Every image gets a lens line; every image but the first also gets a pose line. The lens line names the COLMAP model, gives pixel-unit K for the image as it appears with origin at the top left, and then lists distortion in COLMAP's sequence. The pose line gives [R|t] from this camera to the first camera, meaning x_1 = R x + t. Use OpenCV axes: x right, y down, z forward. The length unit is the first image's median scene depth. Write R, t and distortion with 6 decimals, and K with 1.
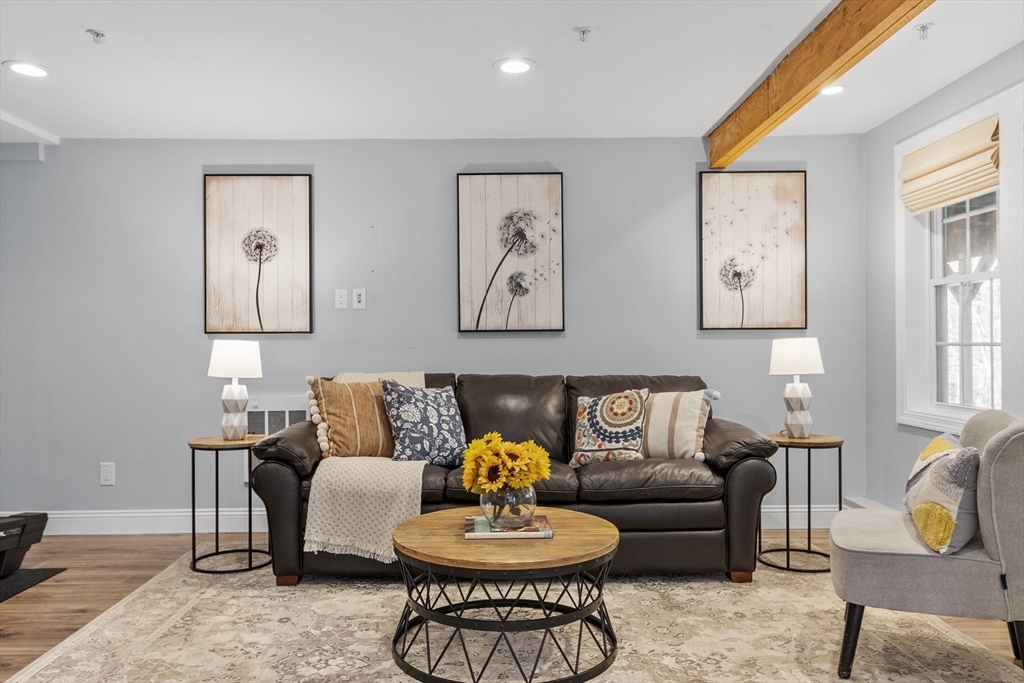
lens RADIAL K [[757.7, 0, 512.0], [0, 757.7, 341.5], [0, 0, 1]] dist [0.006509, -0.002241]
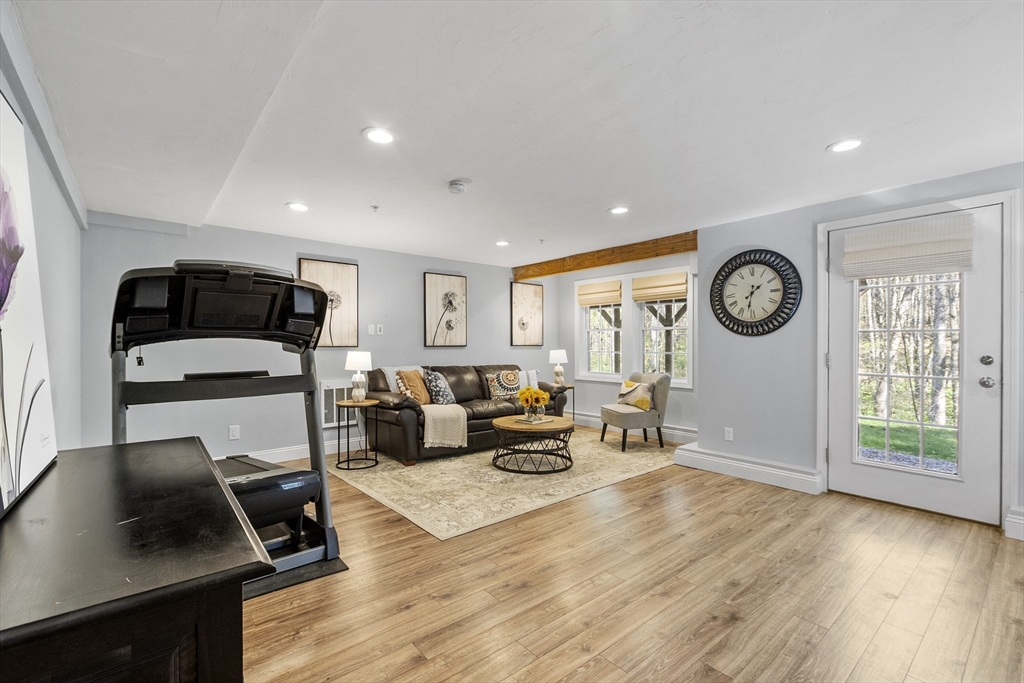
lens RADIAL K [[450.9, 0, 512.0], [0, 450.9, 341.5], [0, 0, 1]] dist [-0.000717, -0.000074]
pose [[0.771359, 0.009776, 0.636325, -0.802738], [-0.004323, 0.999939, -0.010121, -0.017400], [-0.636385, 0.005056, 0.771355, -0.155400]]
